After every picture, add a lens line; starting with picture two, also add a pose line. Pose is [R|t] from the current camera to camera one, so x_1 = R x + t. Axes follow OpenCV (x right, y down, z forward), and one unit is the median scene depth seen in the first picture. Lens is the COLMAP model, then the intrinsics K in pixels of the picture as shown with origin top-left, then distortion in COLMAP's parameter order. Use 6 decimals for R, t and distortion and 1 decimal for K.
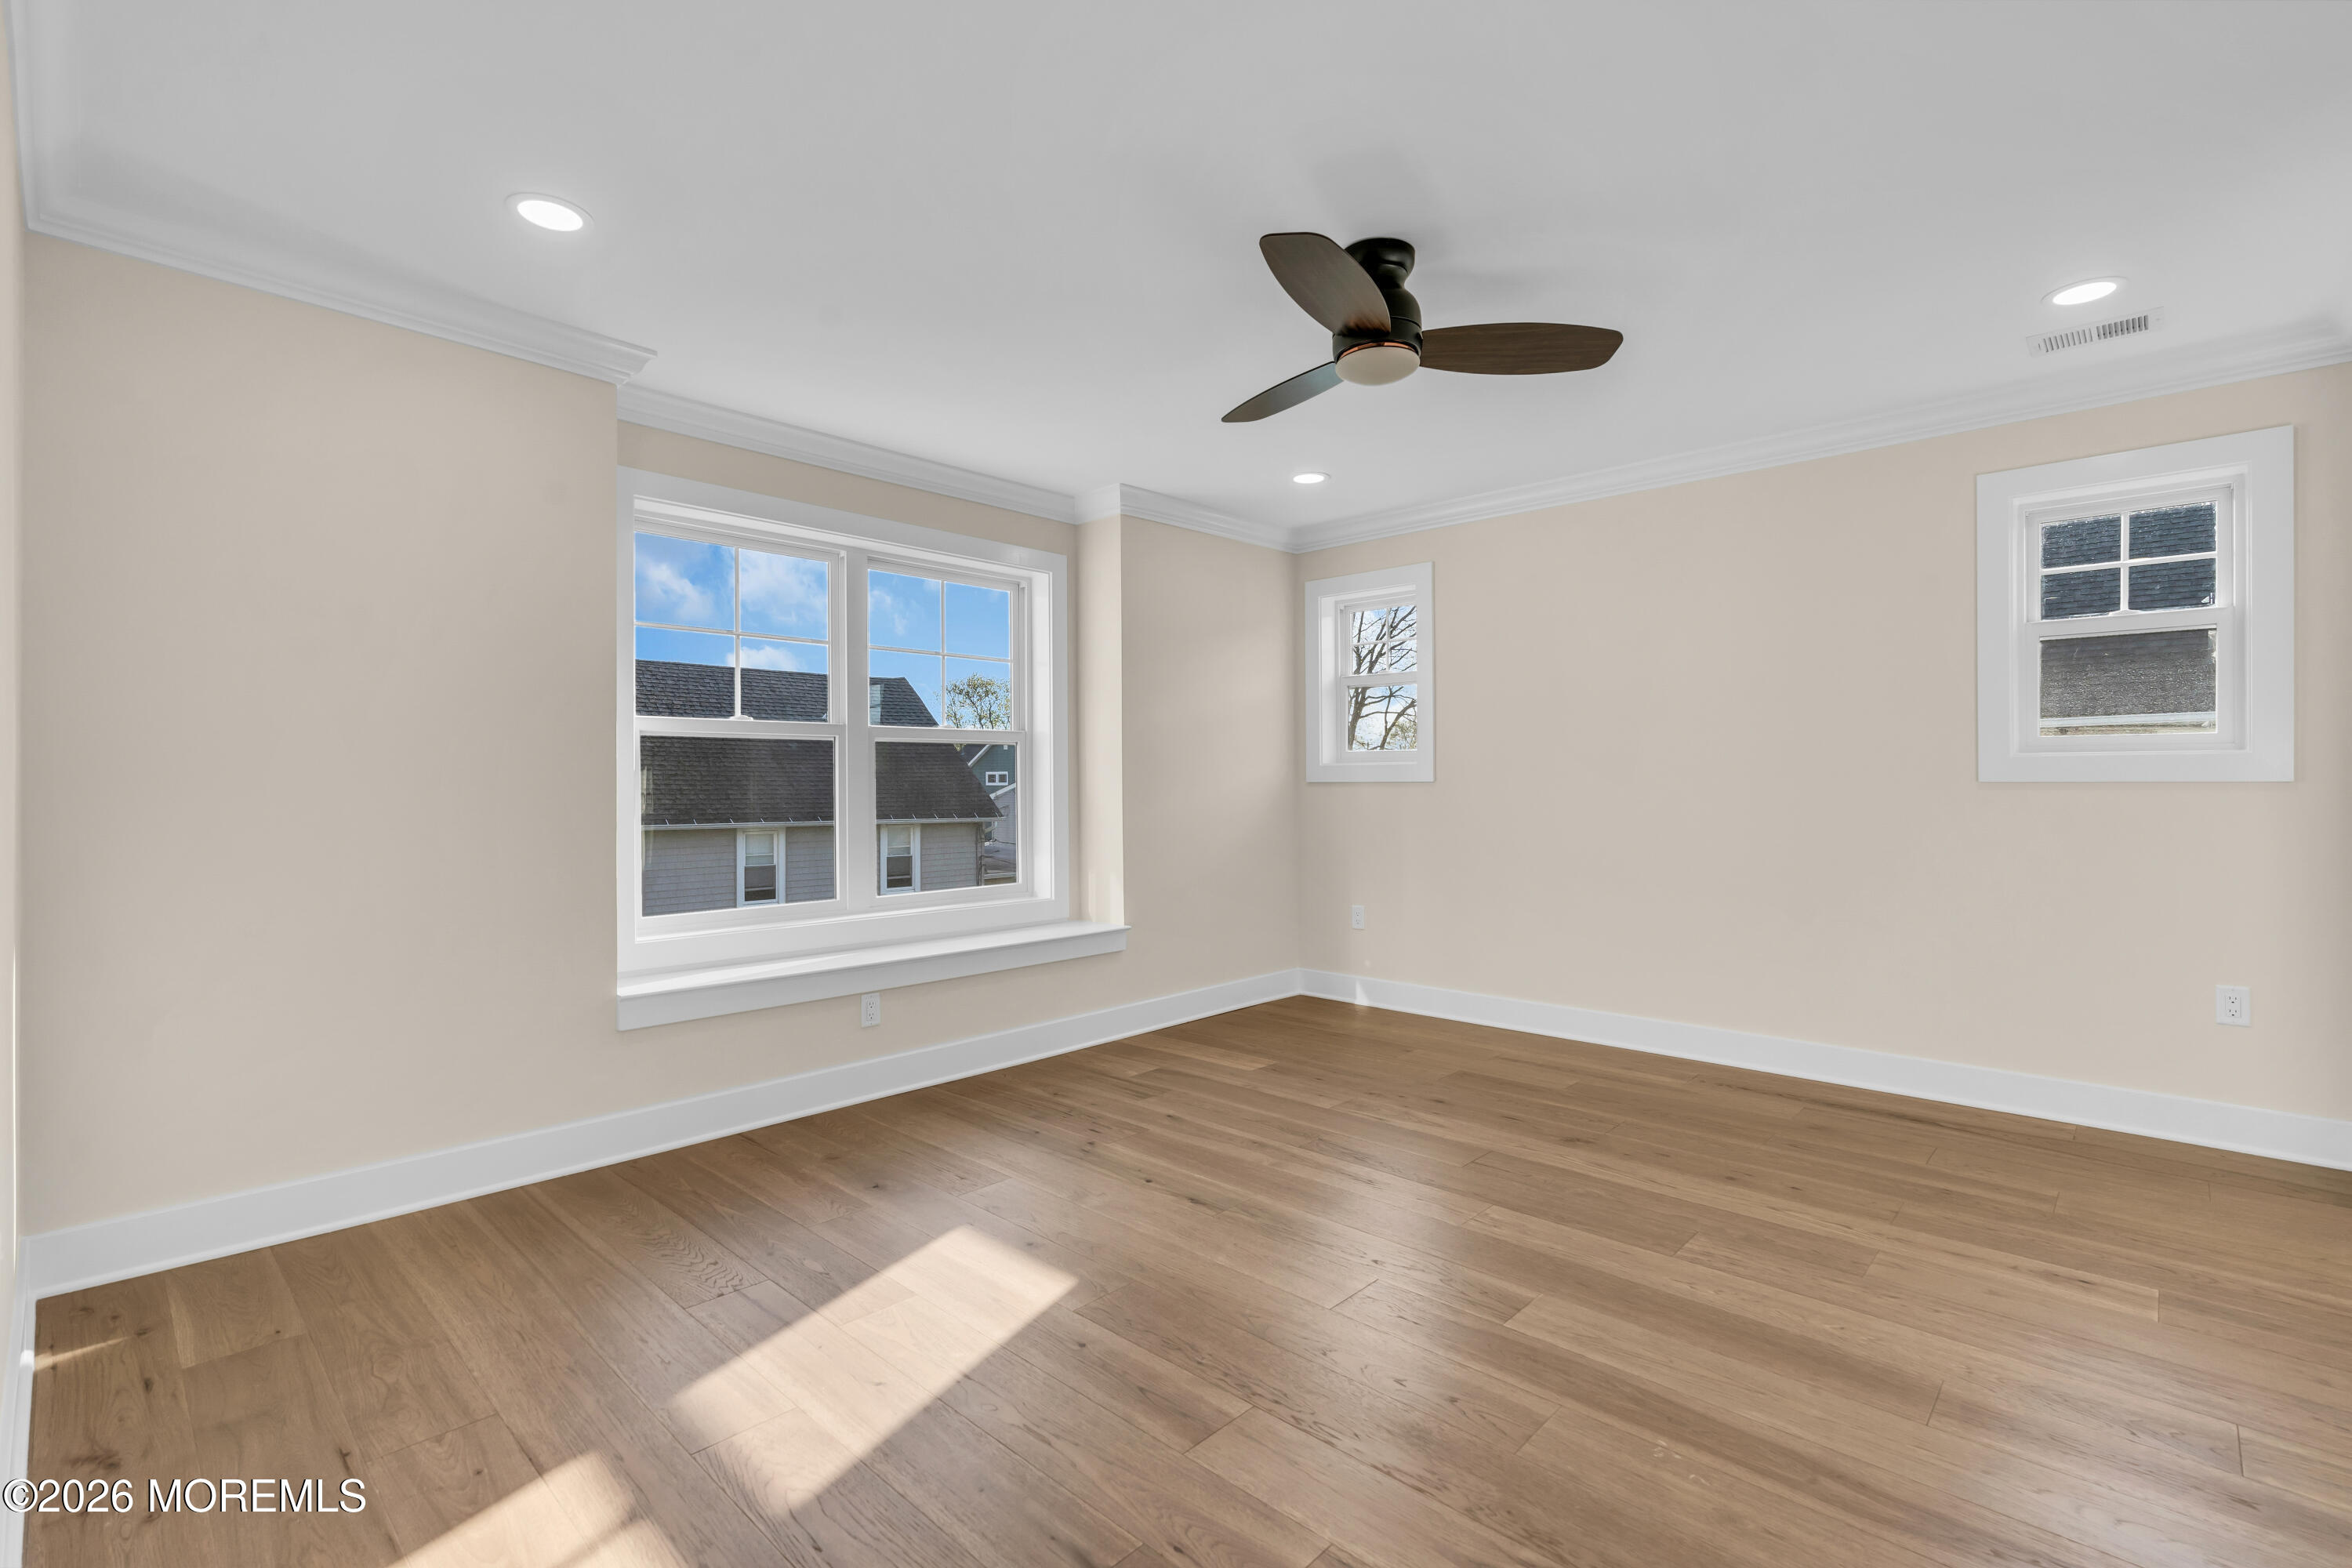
lens RADIAL K [[1059.8, 0, 1176.0], [0, 1059.8, 784.0], [0, 0, 1]] dist [-0.002206, -0.000470]
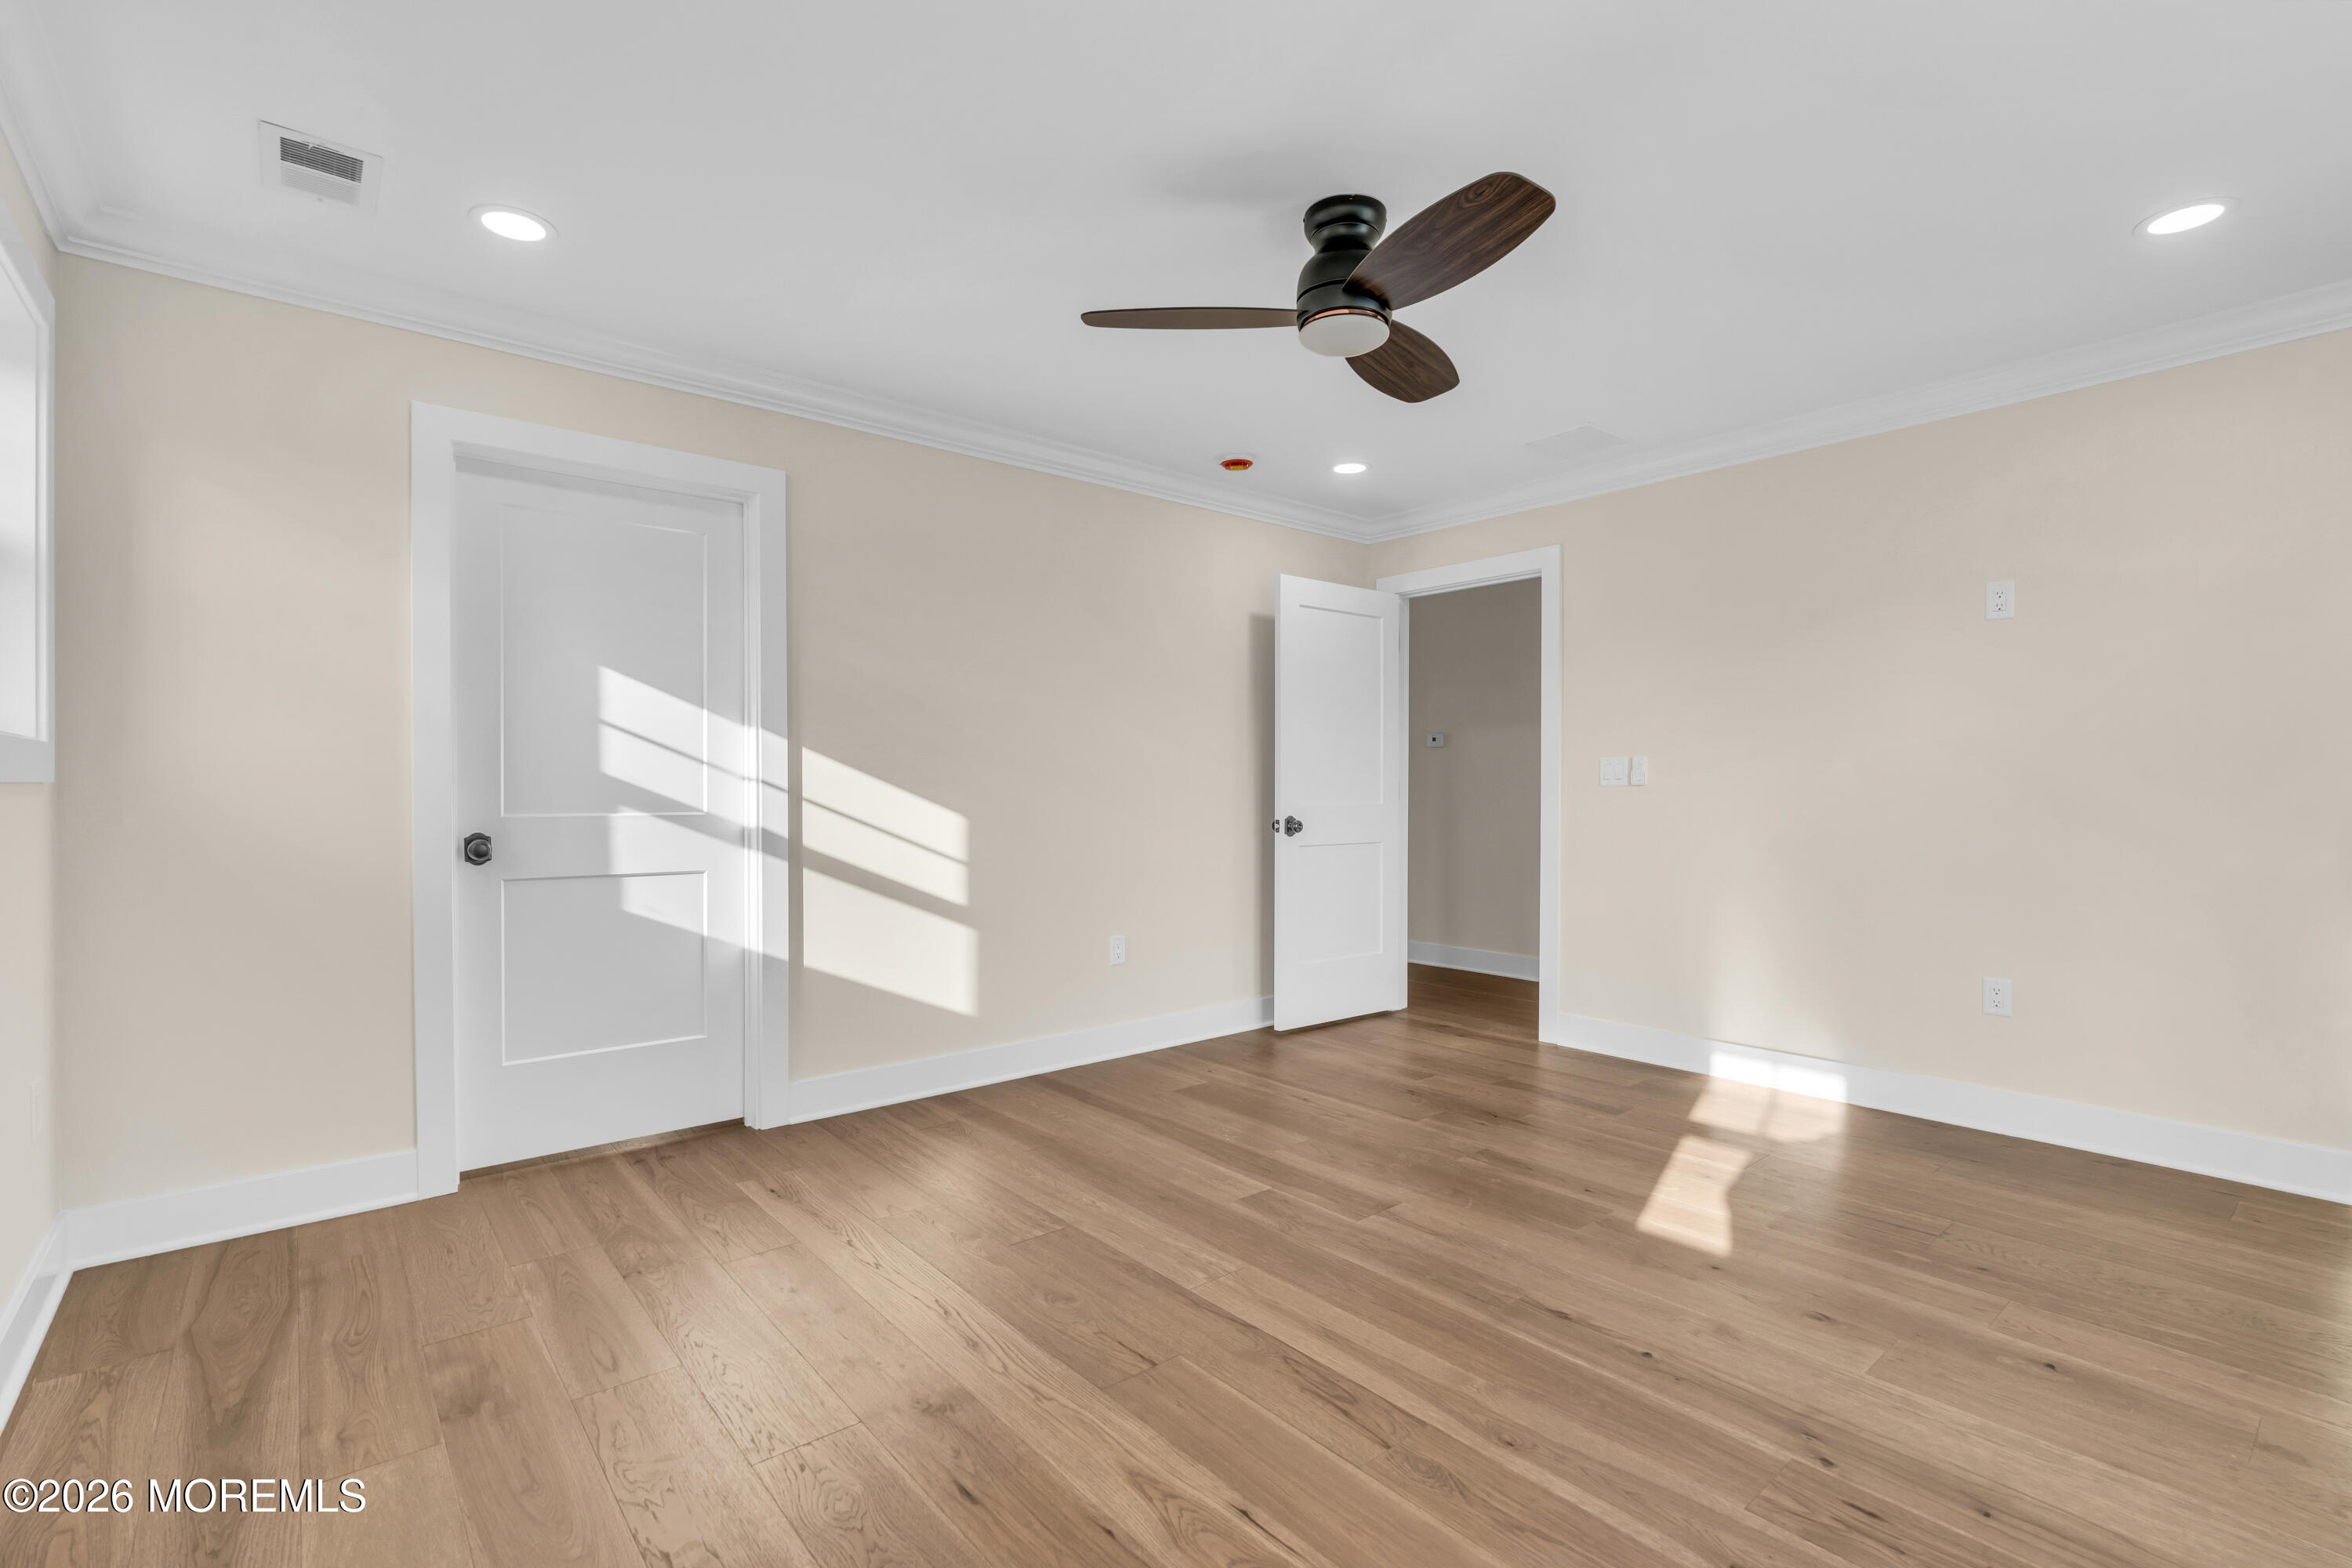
lens RADIAL K [[1059.8, 0, 1176.0], [0, 1059.8, 784.0], [0, 0, 1]] dist [-0.002206, -0.000470]
pose [[-0.992532, 0.003073, 0.121942, 0.242029], [0.003351, 0.999992, 0.002070, -0.000789], [-0.121935, 0.002464, -0.992535, 2.126048]]
